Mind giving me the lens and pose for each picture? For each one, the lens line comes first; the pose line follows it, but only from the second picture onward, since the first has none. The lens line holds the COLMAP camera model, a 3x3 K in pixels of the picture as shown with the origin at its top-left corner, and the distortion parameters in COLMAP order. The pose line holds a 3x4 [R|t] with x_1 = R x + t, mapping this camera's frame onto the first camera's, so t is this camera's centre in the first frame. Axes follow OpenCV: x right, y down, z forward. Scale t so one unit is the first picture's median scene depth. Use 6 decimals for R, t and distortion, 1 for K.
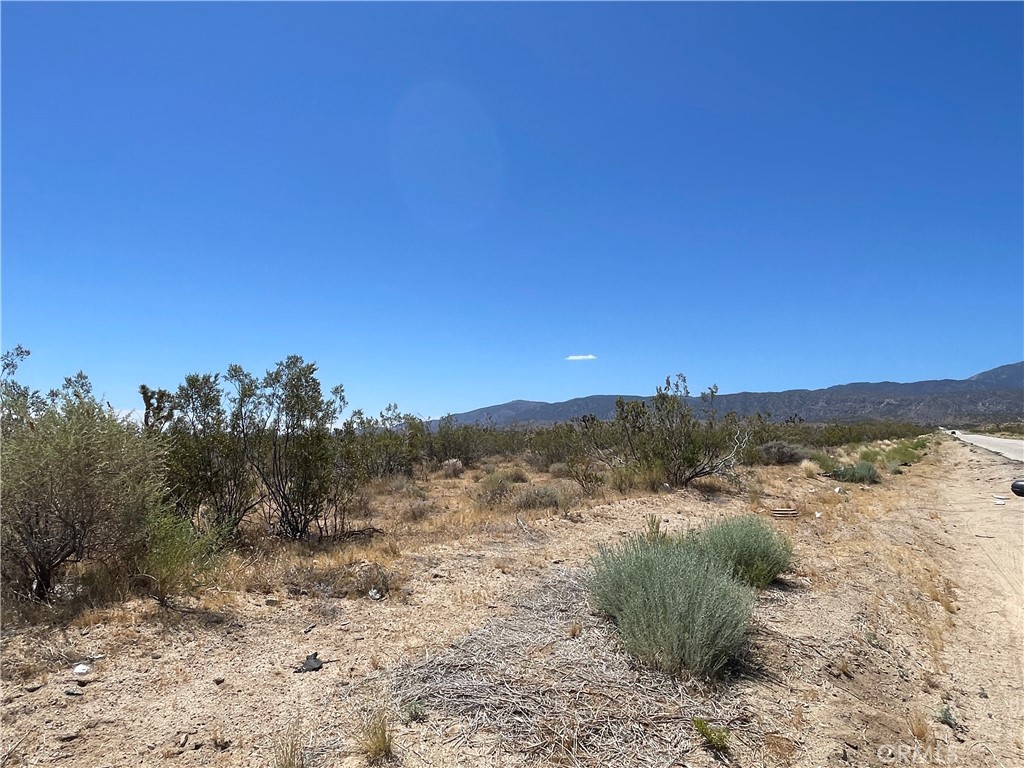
lens RADIAL K [[686.4, 0, 512.0], [0, 686.4, 384.0], [0, 0, 1]] dist [0.000021, -0.000014]
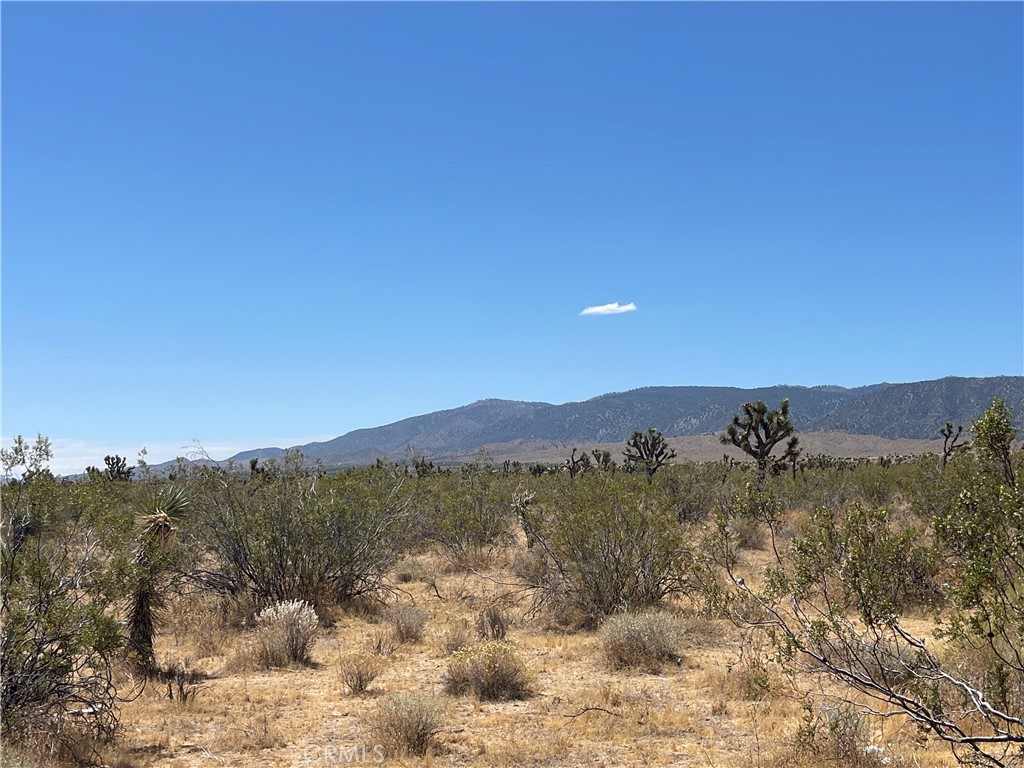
lens RADIAL K [[1372.2, 0, 512.0], [0, 1372.2, 384.0], [0, 0, 1]] dist [-0.001654, -0.002786]
pose [[0.999489, -0.011717, 0.029756, -0.000536], [0.011298, 0.999835, 0.014189, 0.000679], [-0.029917, -0.013846, 0.999456, 0.164241]]
